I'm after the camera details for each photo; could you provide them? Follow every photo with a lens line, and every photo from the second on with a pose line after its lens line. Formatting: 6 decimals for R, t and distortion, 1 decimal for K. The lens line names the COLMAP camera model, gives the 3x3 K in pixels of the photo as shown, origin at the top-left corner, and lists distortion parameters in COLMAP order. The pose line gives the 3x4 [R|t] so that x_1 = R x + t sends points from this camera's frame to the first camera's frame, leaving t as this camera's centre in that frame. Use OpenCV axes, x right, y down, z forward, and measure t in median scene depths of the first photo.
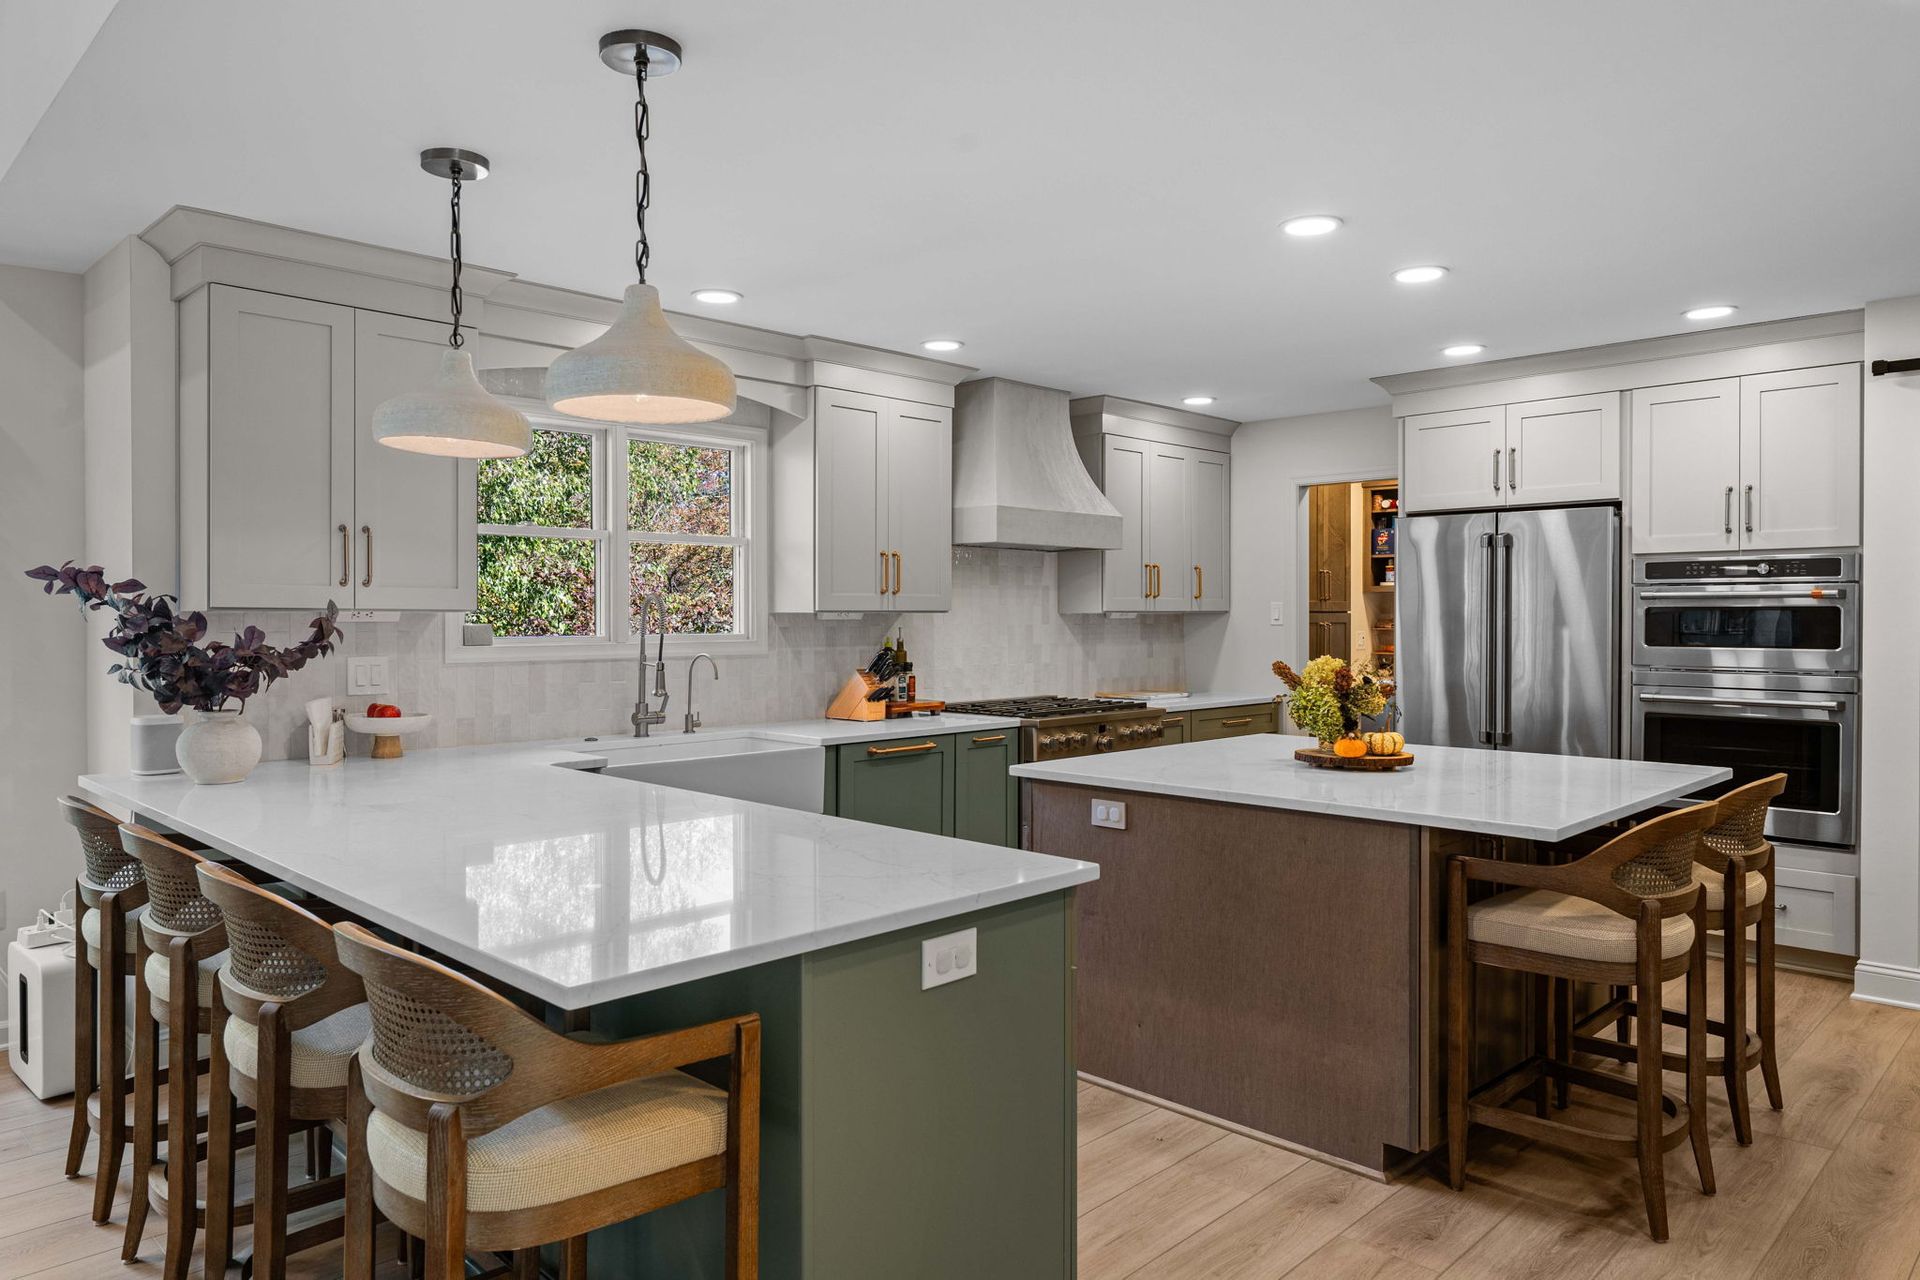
lens RADIAL K [[1233.6, 0, 959.9], [0, 1233.6, 629.4], [0, 0, 1]] dist [0.000065, -0.000733]
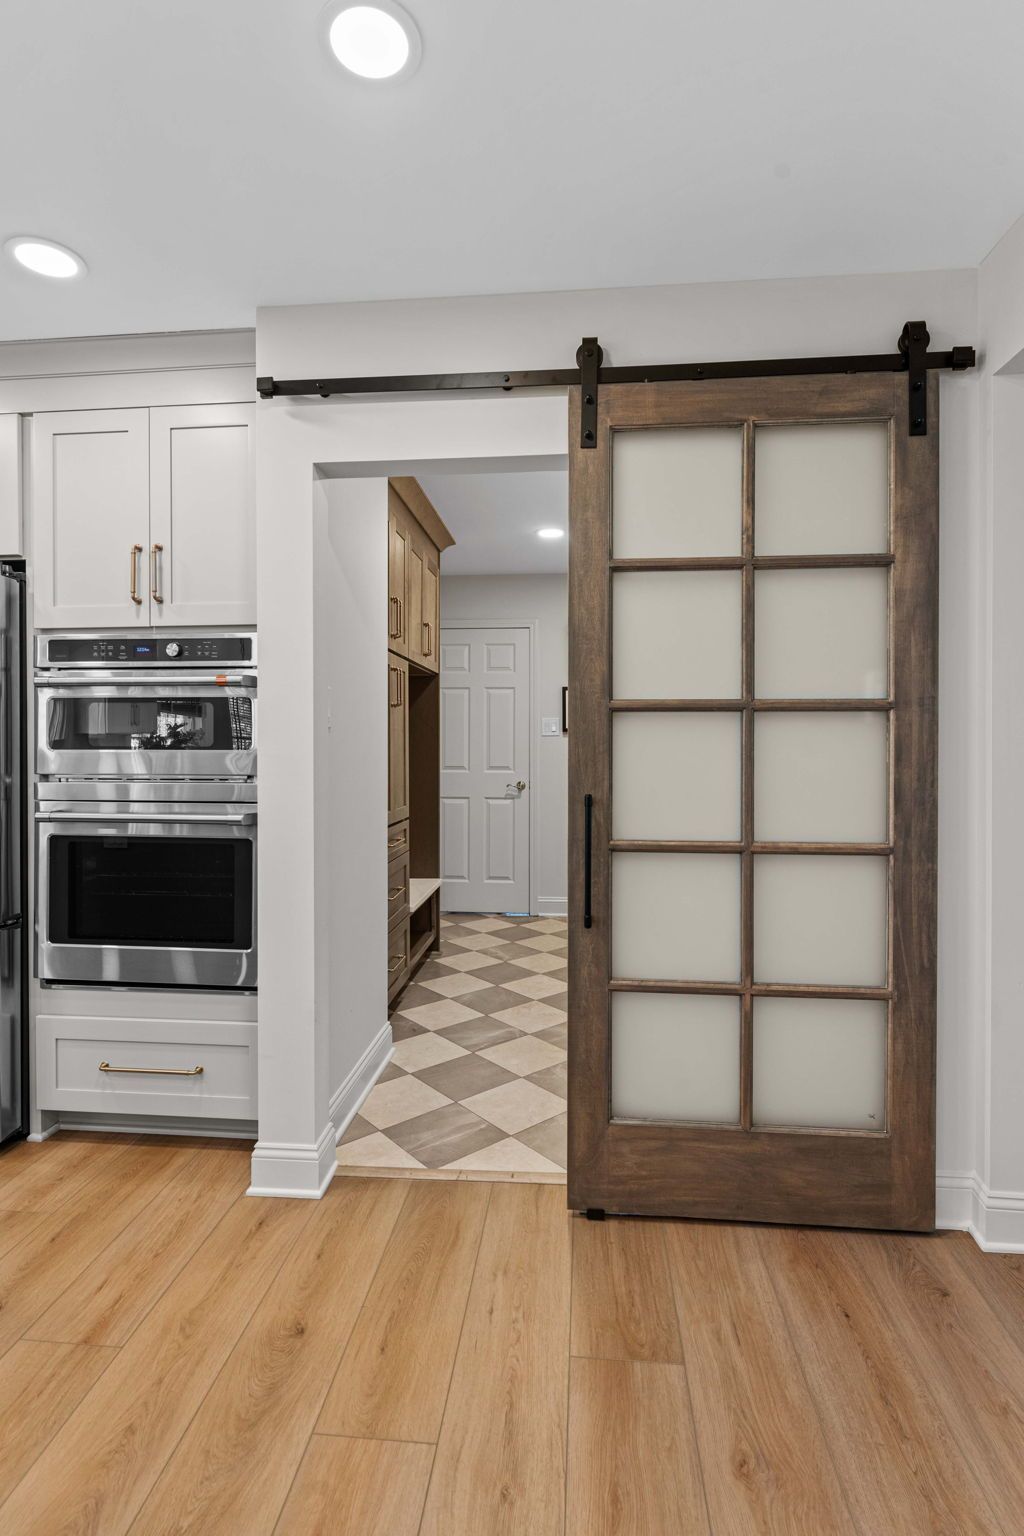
lens RADIAL K [[721.7, 0, 529.4], [0, 721.7, 742.1], [0, 0, 1]] dist [-0.003059, -0.000798]
pose [[0.766783, -0.005467, 0.641883, 0.493457], [0.008025, 0.999967, -0.001069, 0.011905], [-0.641856, 0.005971, 0.766802, 0.462365]]
